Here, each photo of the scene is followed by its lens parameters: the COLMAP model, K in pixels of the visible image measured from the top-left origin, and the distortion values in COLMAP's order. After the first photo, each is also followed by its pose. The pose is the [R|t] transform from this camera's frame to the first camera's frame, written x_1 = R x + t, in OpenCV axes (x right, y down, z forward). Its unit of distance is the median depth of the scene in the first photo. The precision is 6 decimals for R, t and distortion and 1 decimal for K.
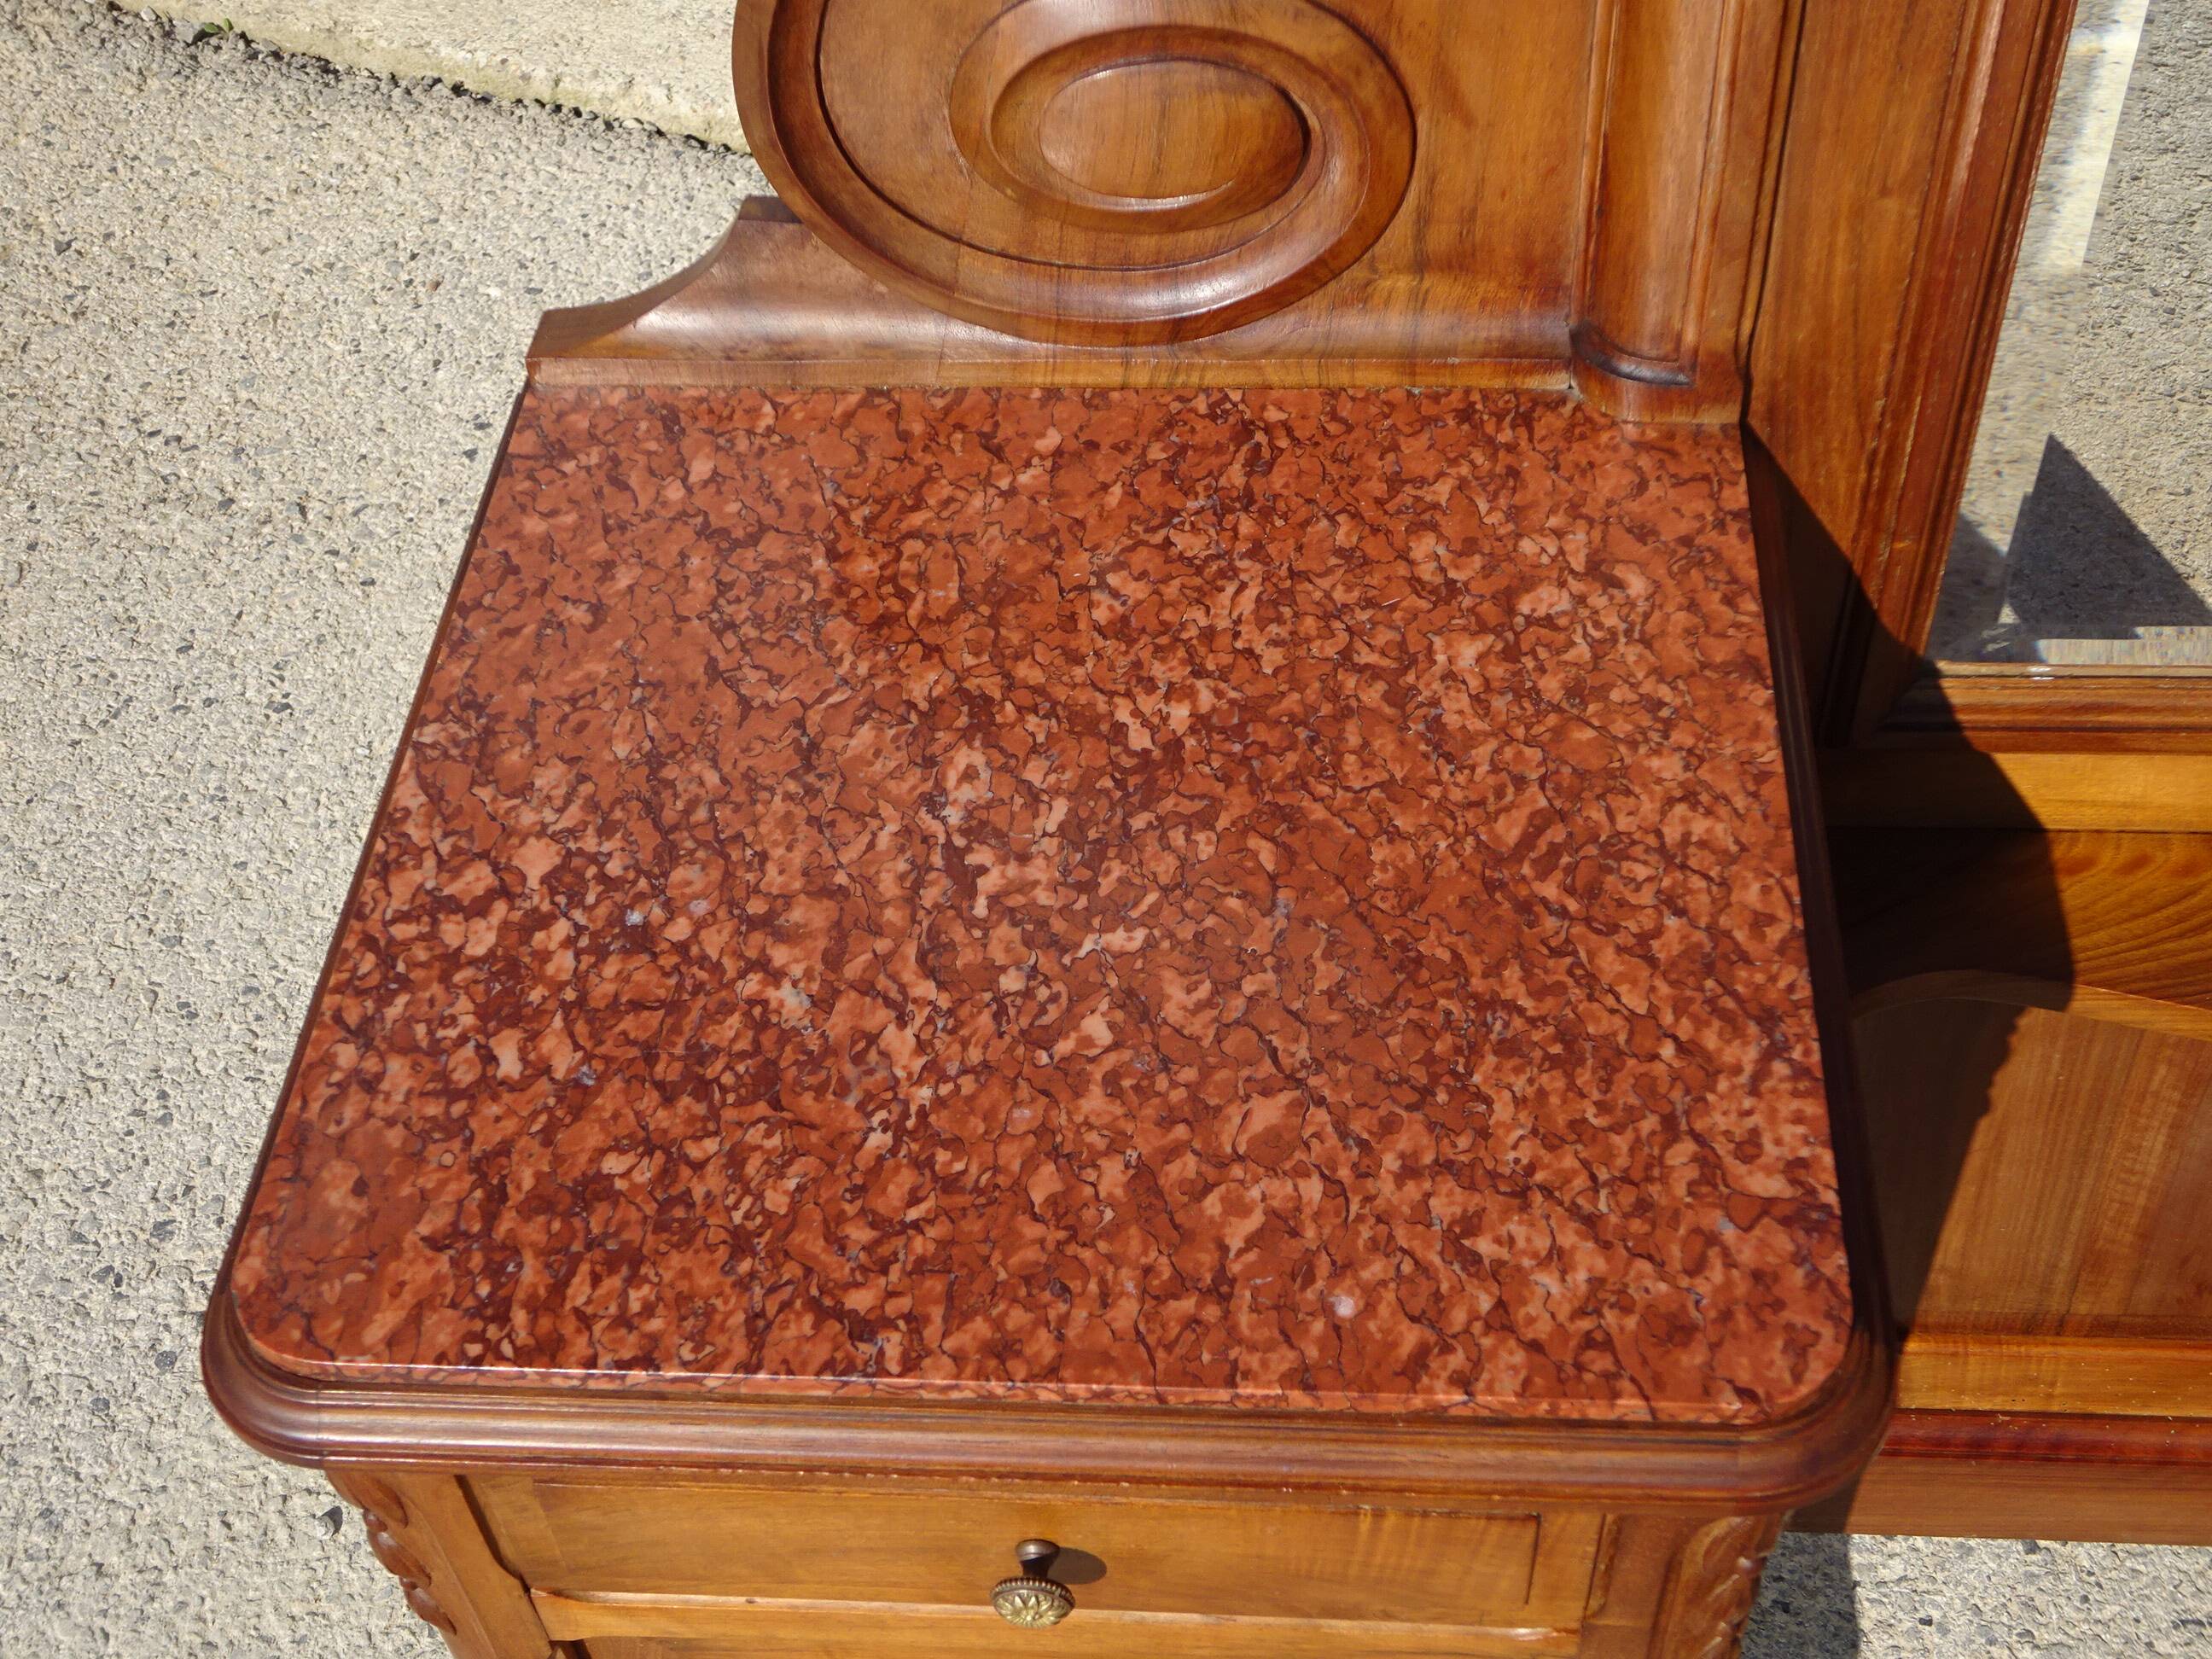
lens RADIAL K [[2661.5, 0, 1120.9], [0, 2661.5, 820.8], [0, 0, 1]] dist [0.024300, 0.000000]
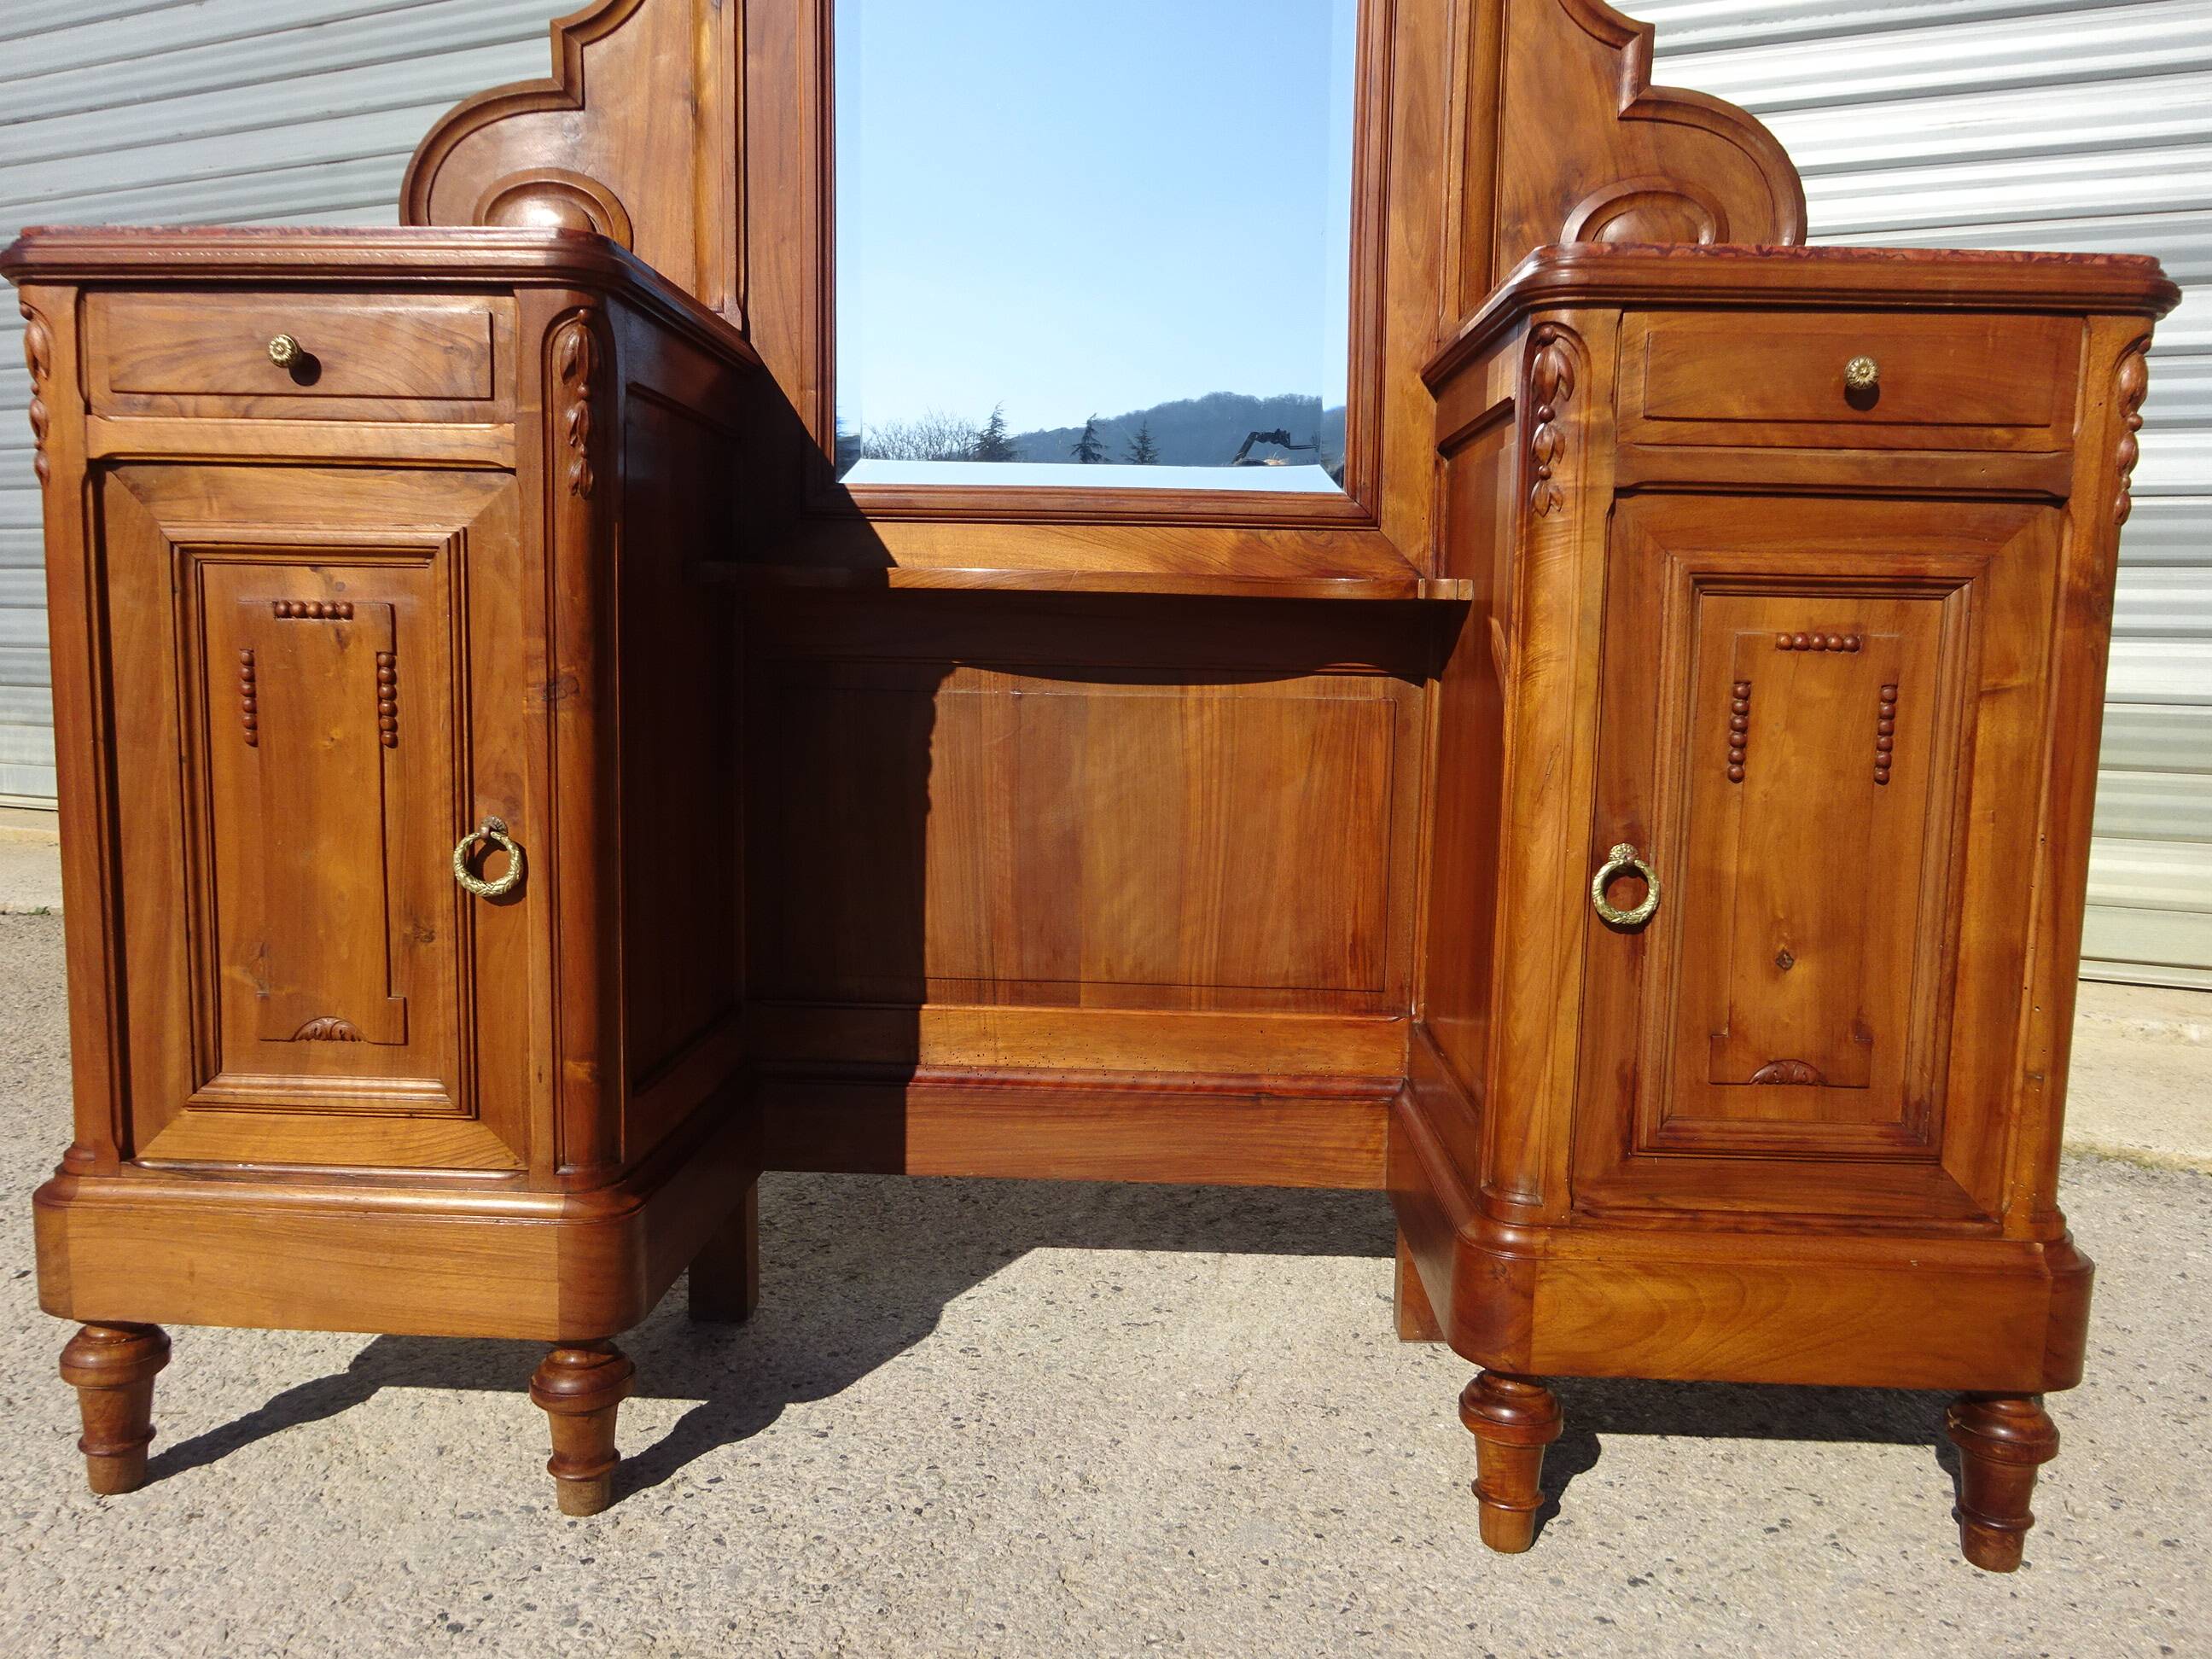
lens RADIAL K [[1611.4, 0, 1110.9], [0, 1611.4, 828.2], [0, 0, 1]] dist [-0.006506, 0.008896]
pose [[0.996883, 0.070967, 0.034459, 0.595285], [-0.030202, 0.746828, -0.664331, 1.327573], [-0.072880, 0.661220, 0.746644, 0.087399]]
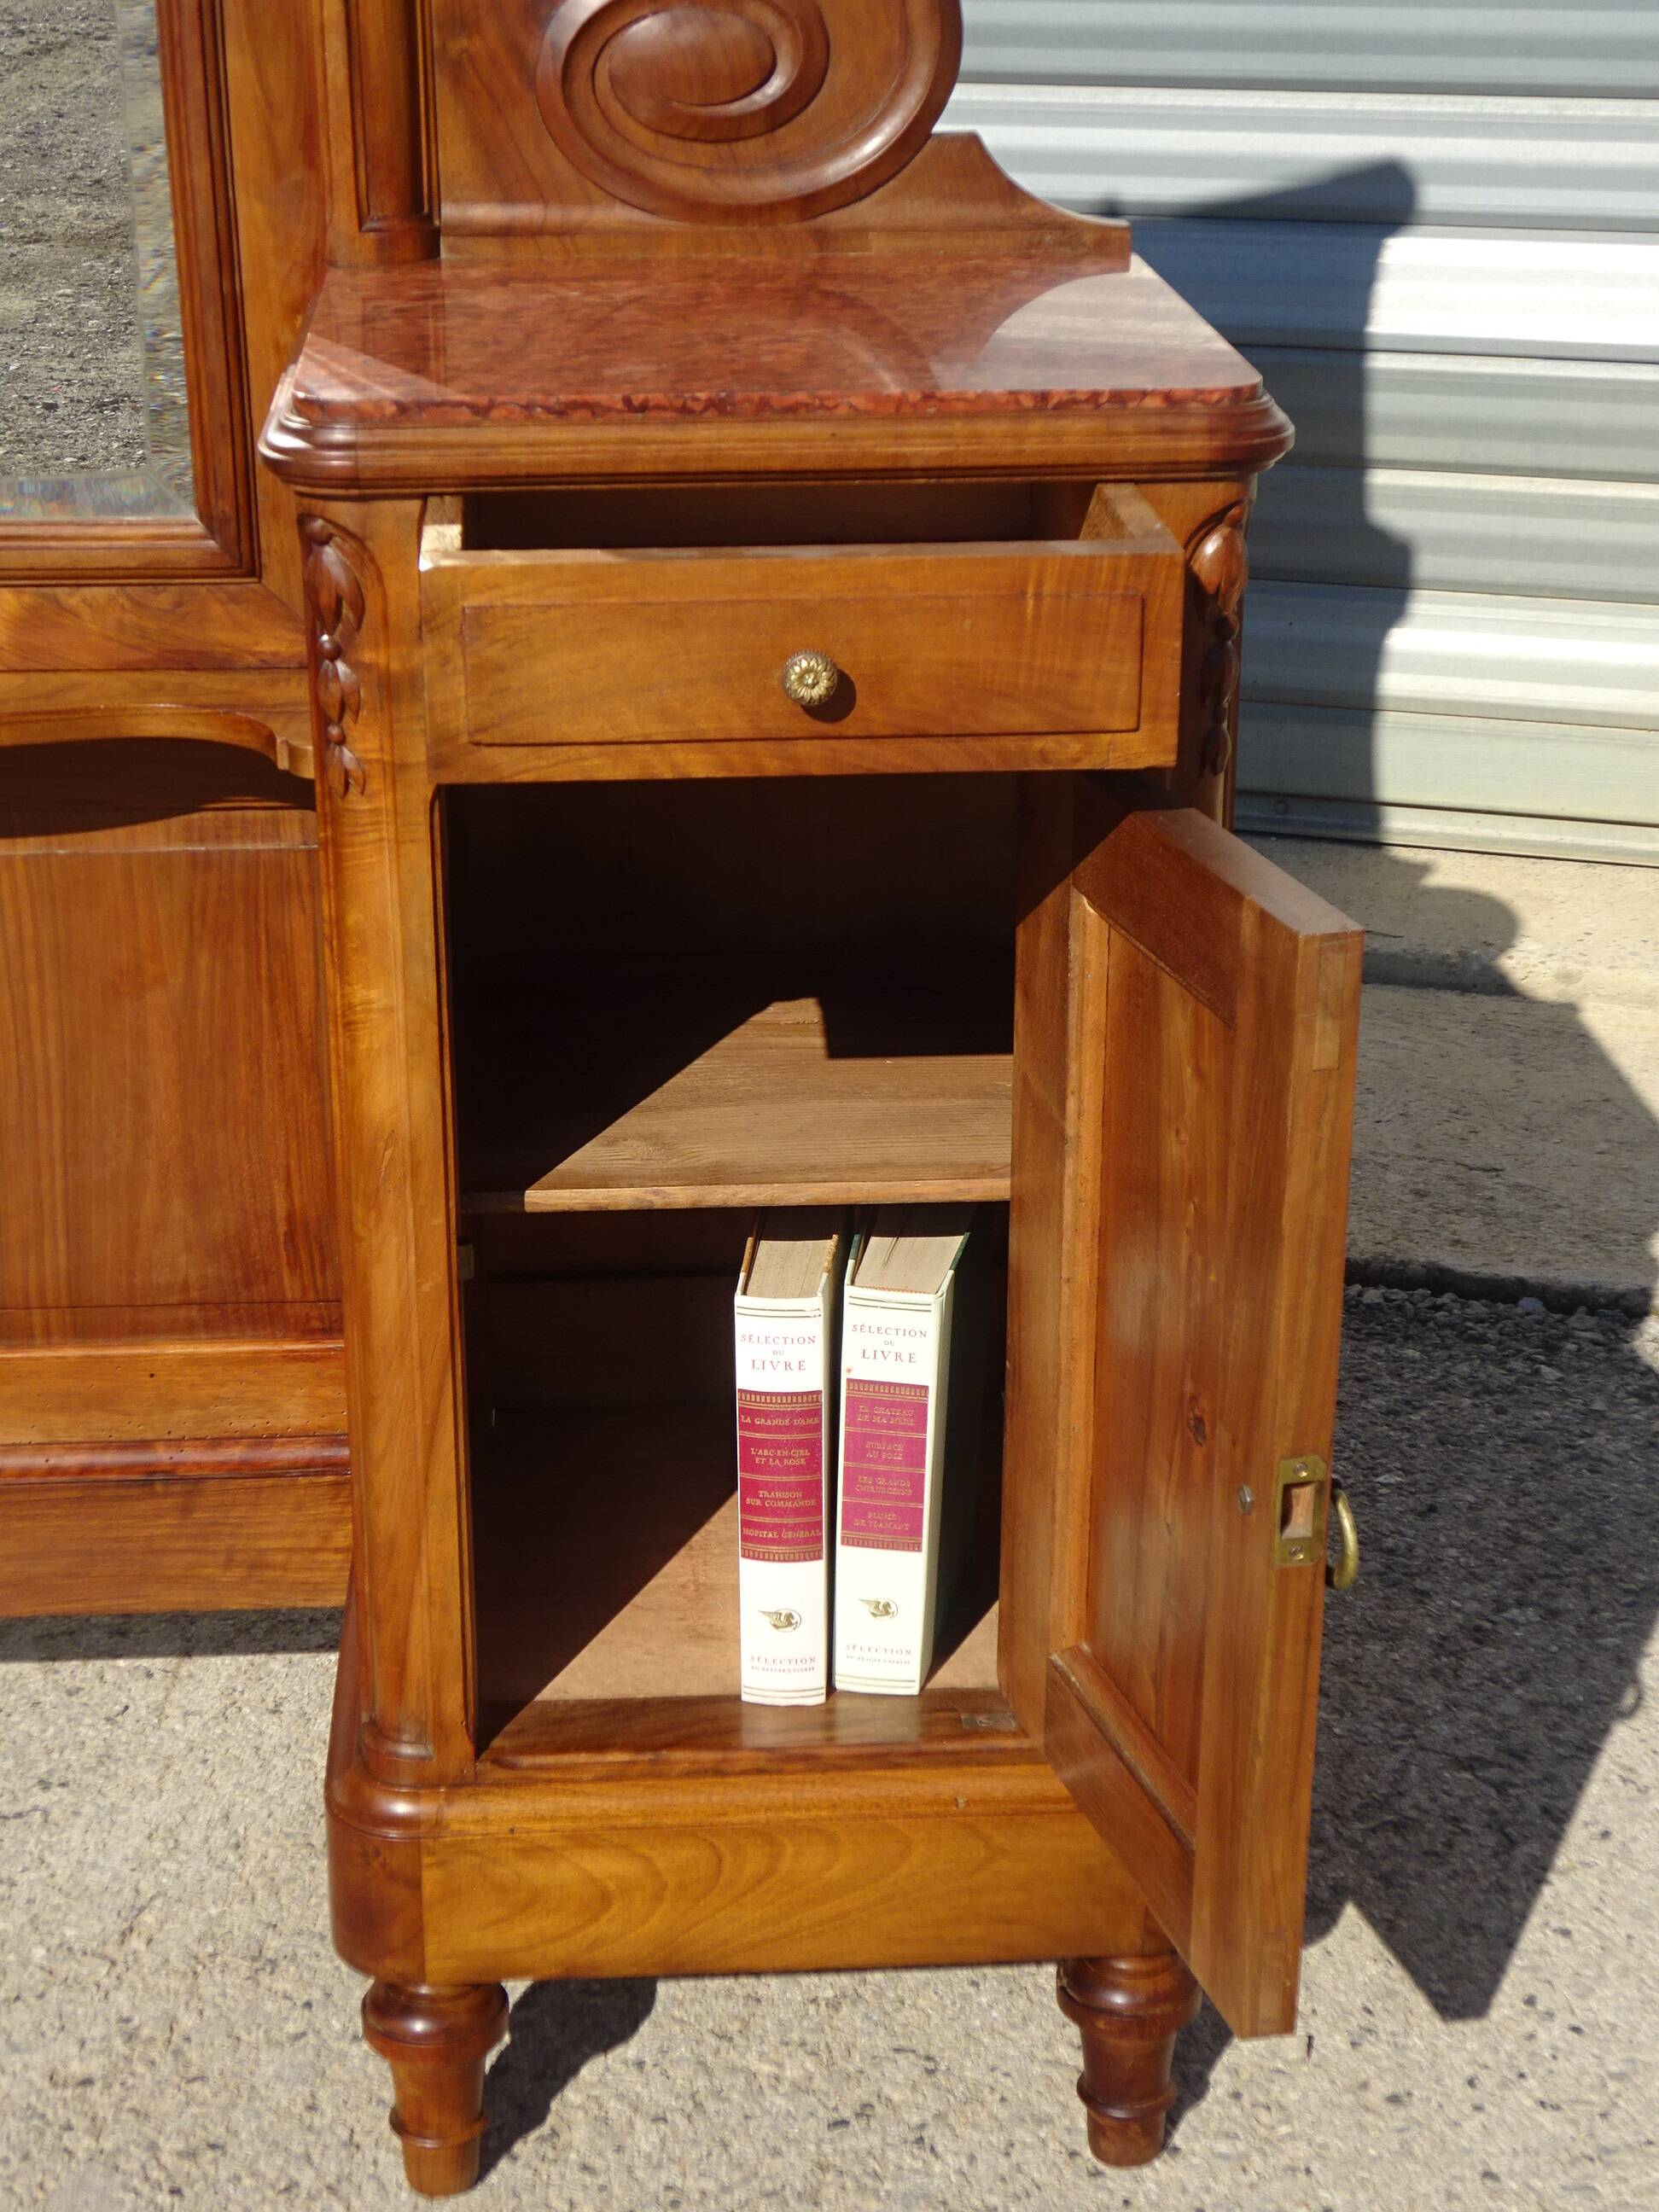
lens RADIAL K [[3643.6, 0, 820.6], [0, 3643.6, 1106.4], [0, 0, 1]] dist [0.001707, 0.000000]
pose [[0.991318, 0.003339, 0.131442, 0.956818], [0.056929, 0.890218, -0.451964, 1.285300], [-0.118521, 0.455523, 0.882299, -0.743526]]
